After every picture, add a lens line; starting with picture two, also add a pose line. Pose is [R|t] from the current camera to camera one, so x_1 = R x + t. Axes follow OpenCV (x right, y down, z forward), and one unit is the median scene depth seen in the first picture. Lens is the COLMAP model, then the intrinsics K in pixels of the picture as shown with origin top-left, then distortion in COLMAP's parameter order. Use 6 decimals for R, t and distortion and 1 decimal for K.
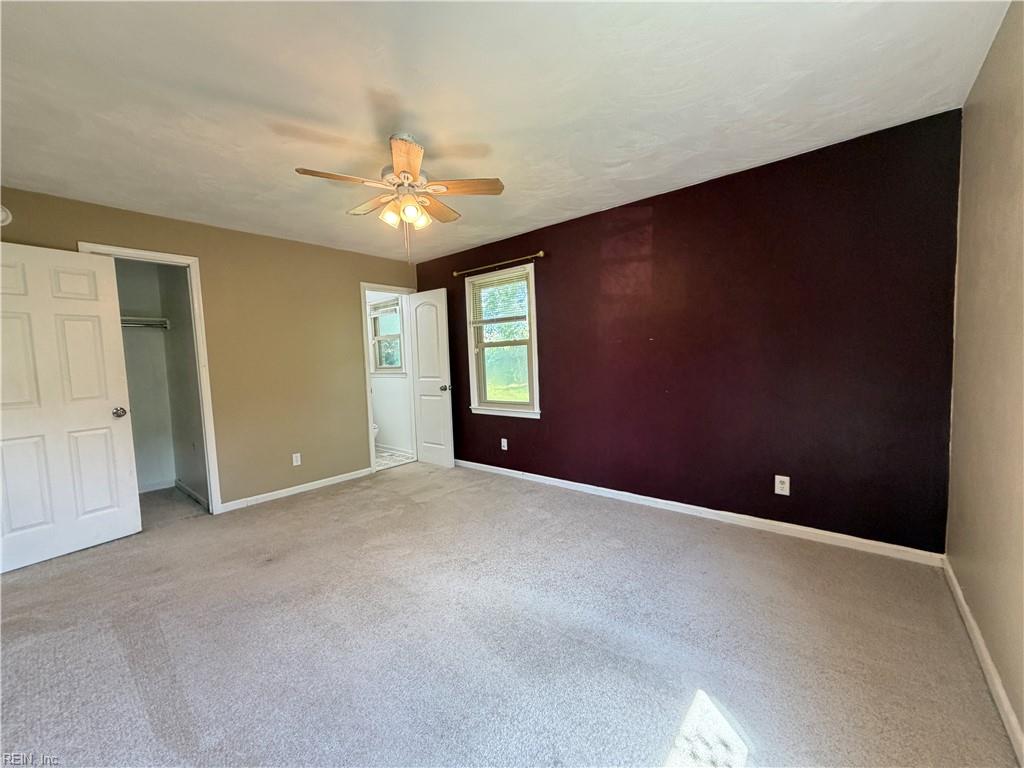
lens RADIAL K [[410.4, 0, 509.5], [0, 410.4, 385.1], [0, 0, 1]] dist [0.000356, 0.000200]
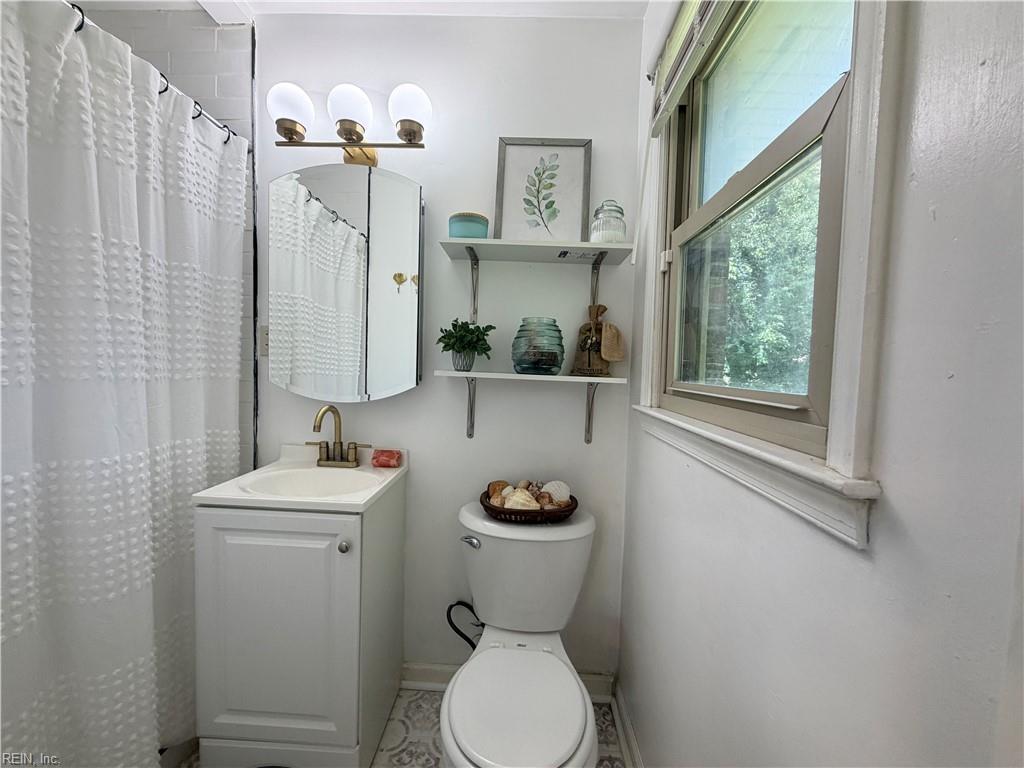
lens RADIAL K [[410.4, 0, 509.5], [0, 410.4, 385.1], [0, 0, 1]] dist [0.000356, 0.000200]
pose [[0.612025, 0.101544, -0.784292, -0.372129], [-0.110269, 0.992992, 0.042516, -0.076177], [0.783113, 0.060463, 0.618933, 1.406938]]
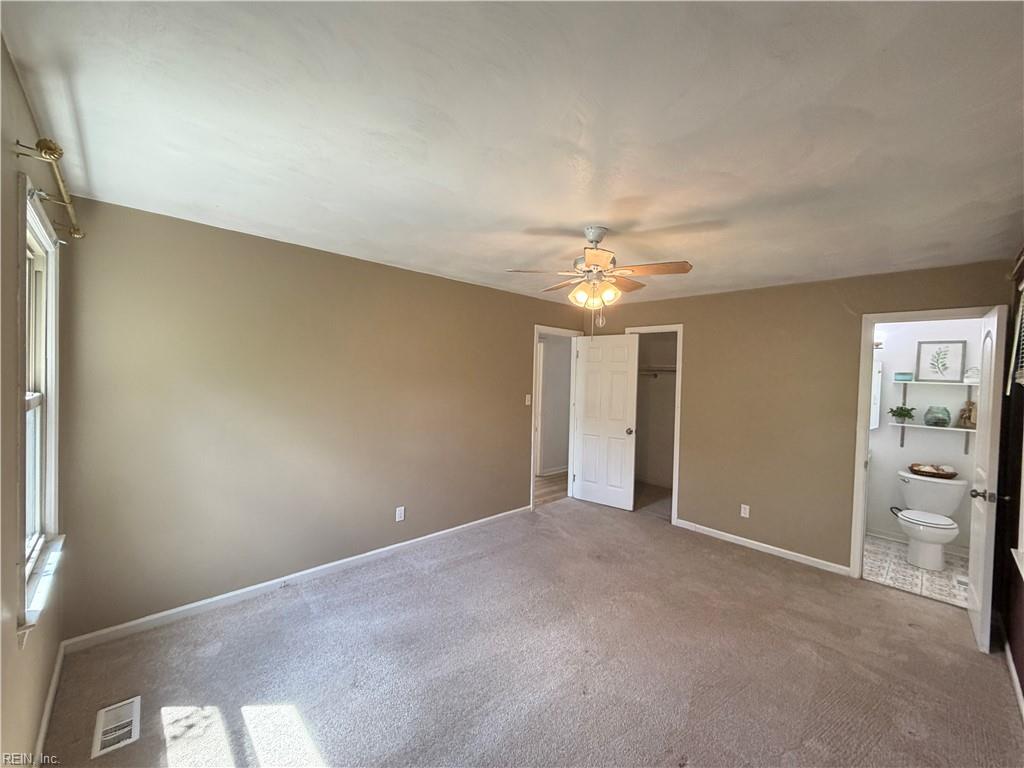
lens RADIAL K [[410.4, 0, 509.5], [0, 410.4, 385.1], [0, 0, 1]] dist [0.000356, 0.000200]
pose [[-0.110768, 0.060465, -0.992005, 0.584895], [-0.091599, 0.993278, 0.070770, -0.159218], [0.989616, 0.098705, -0.104485, 0.609208]]
